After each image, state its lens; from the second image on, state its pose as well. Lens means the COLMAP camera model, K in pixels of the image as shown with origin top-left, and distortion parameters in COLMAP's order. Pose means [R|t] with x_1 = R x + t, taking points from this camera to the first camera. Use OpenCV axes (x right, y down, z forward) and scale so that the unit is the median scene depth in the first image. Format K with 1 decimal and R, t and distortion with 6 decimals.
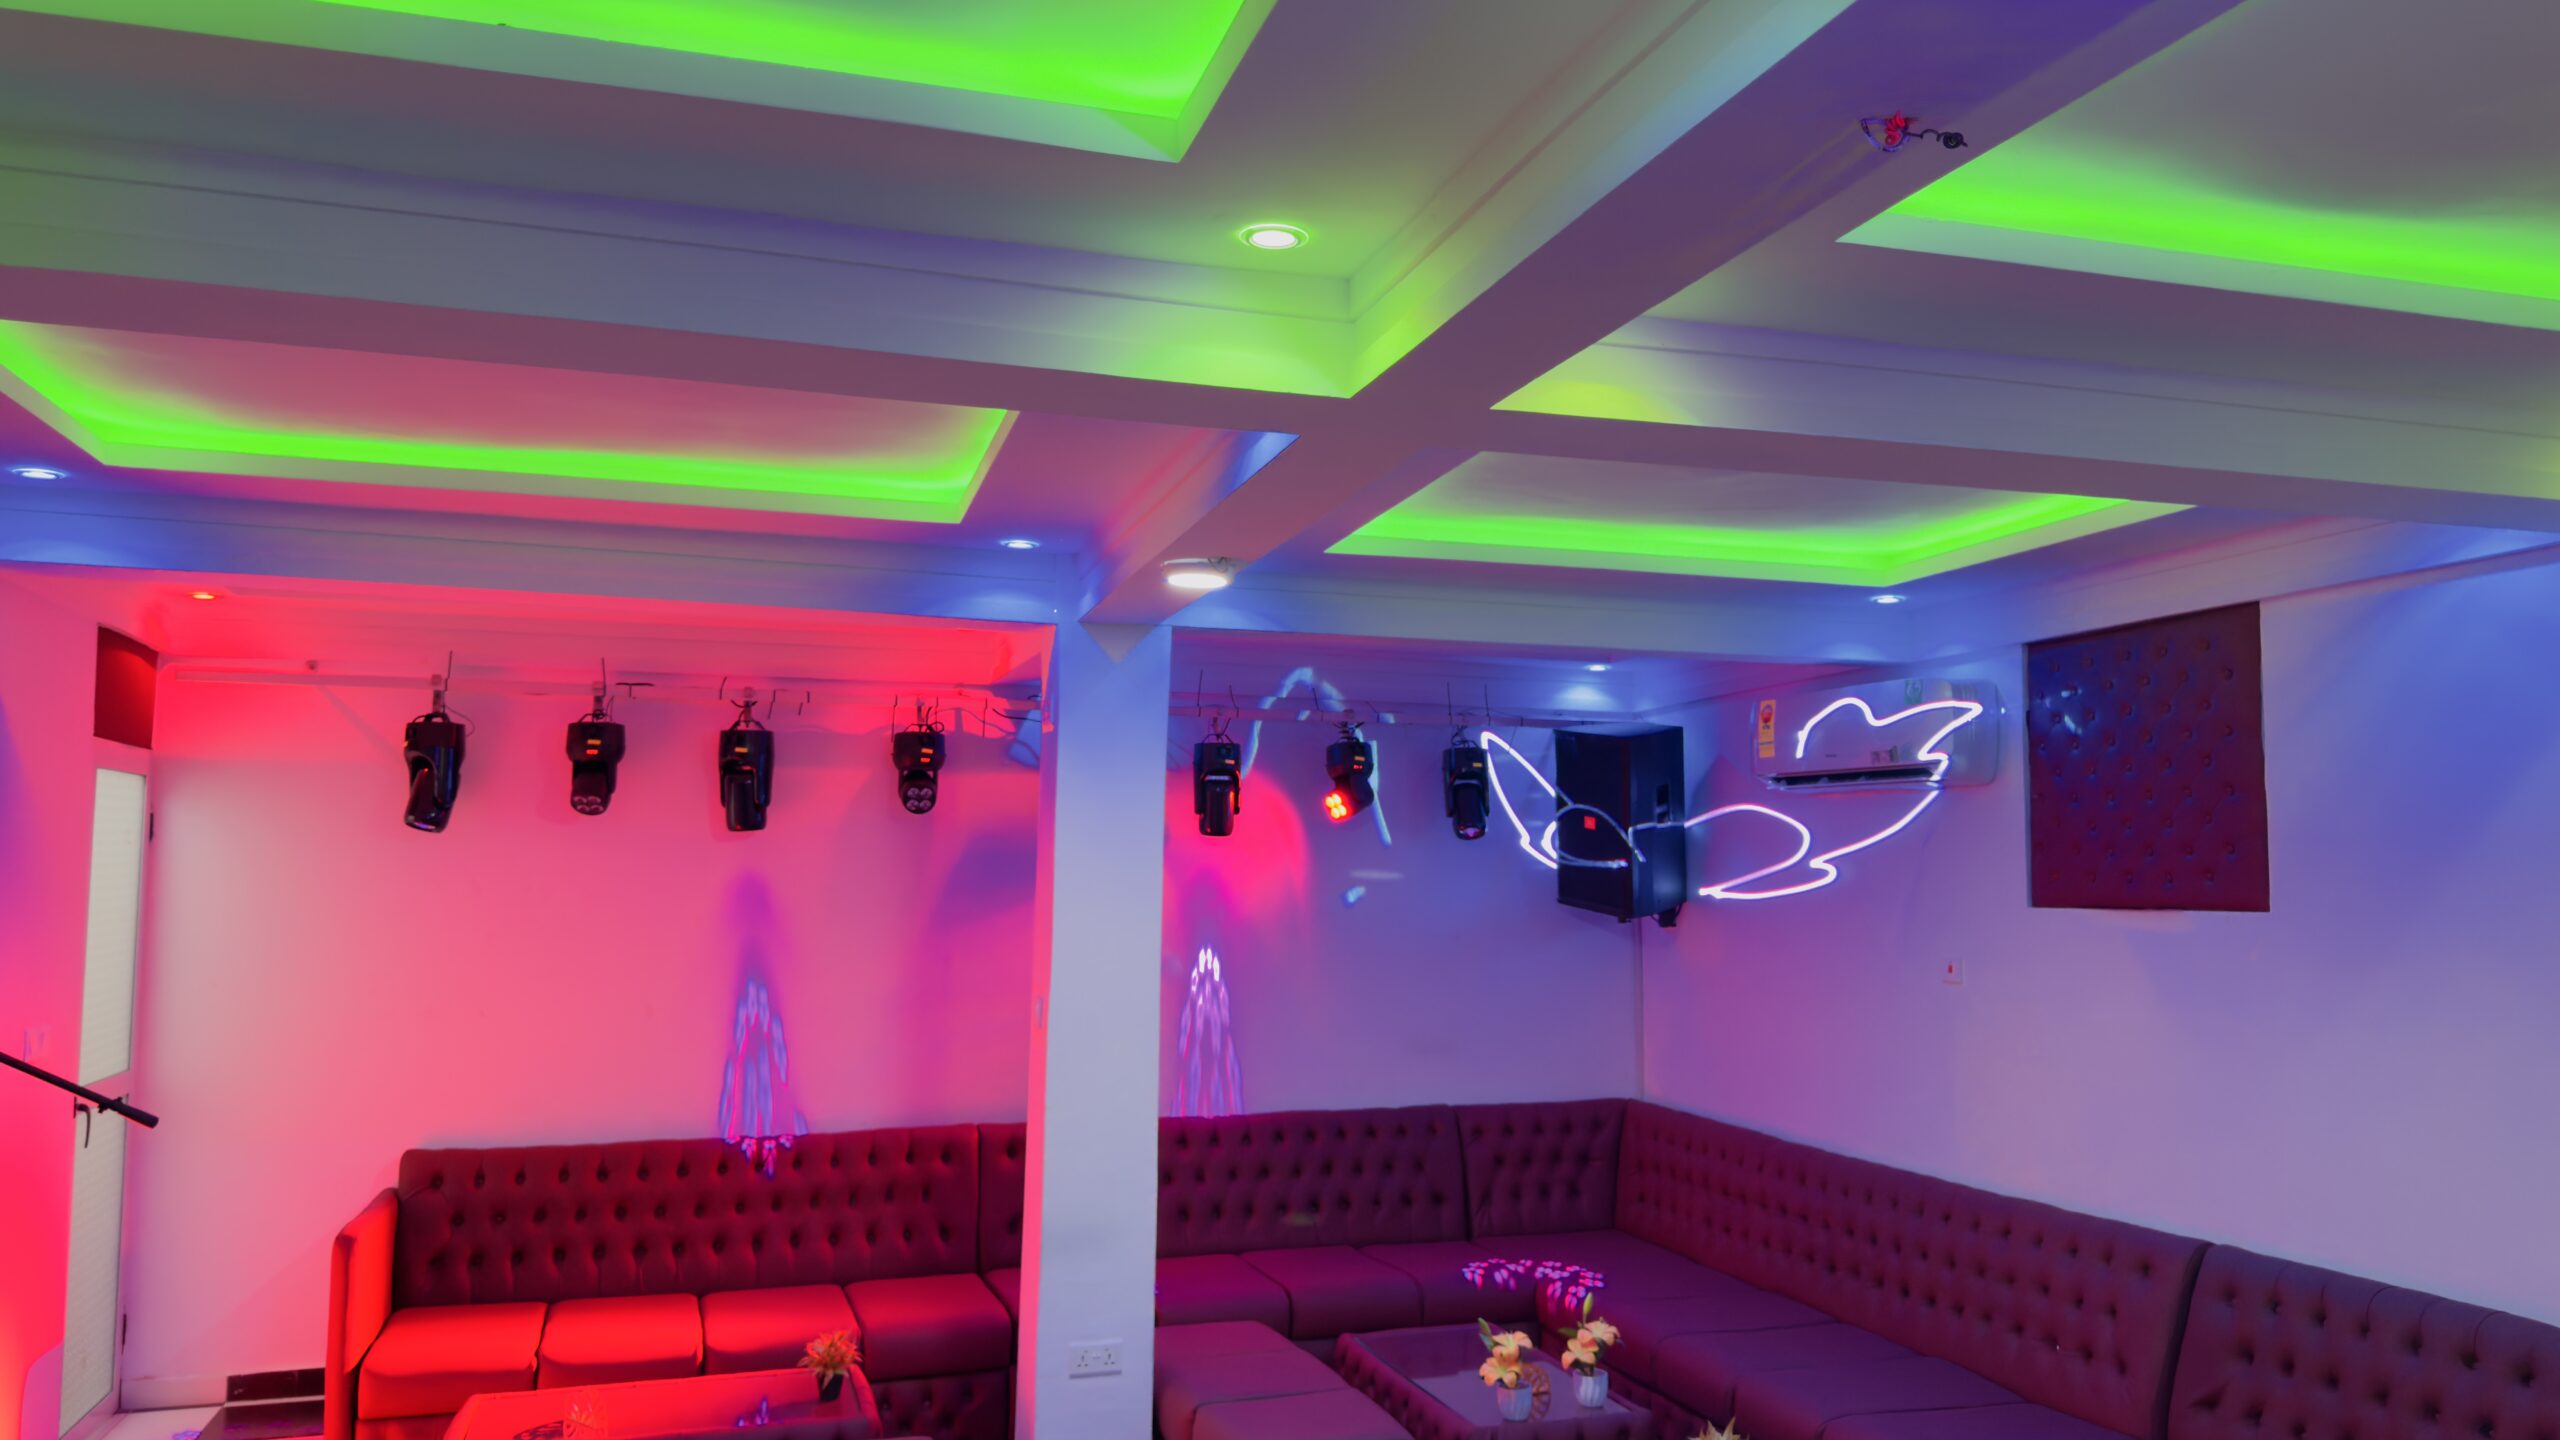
lens RADIAL K [[1821.9, 0, 1277.3], [0, 1821.9, 705.3], [0, 0, 1]] dist [0.046104, -0.070279]
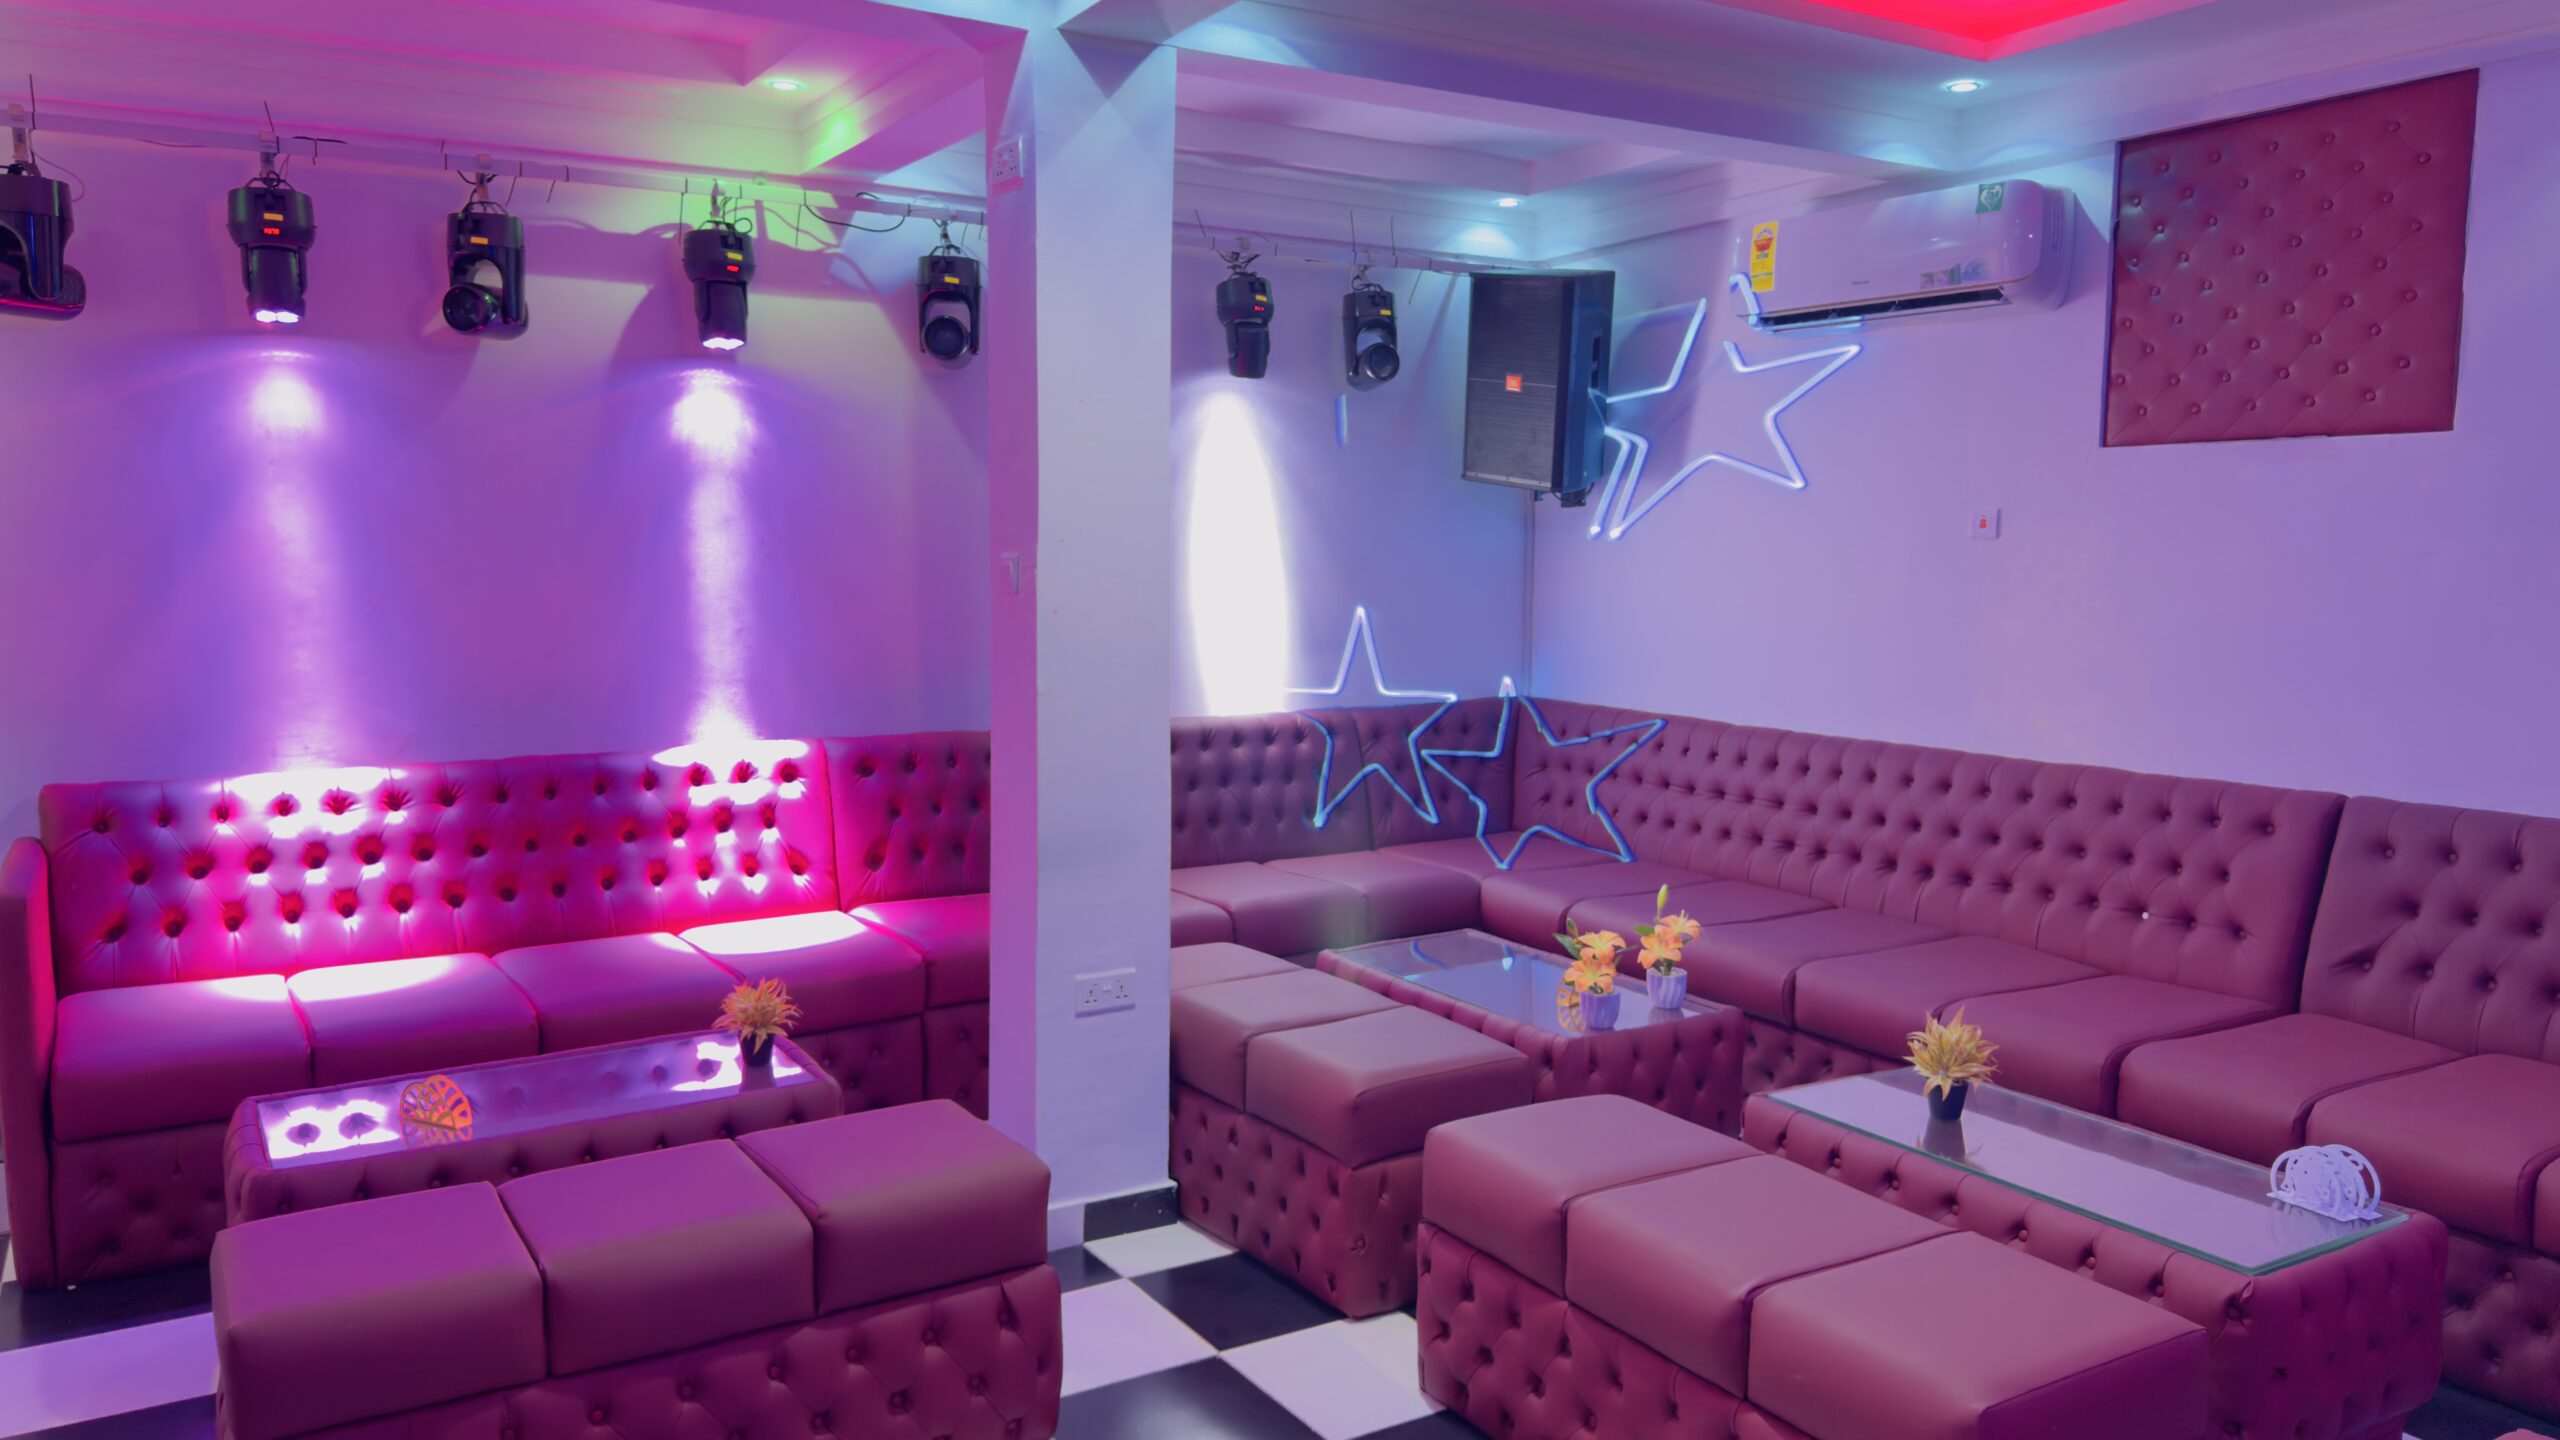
lens RADIAL K [[1821.9, 0, 1280.9], [0, 1821.9, 730.7], [0, 0, 1]] dist [0.046104, -0.070279]
pose [[0.969629, -0.028624, 0.242901, -0.179990], [-0.019529, 0.980897, 0.193547, 0.072833], [-0.243801, -0.192412, 0.950547, 0.201333]]
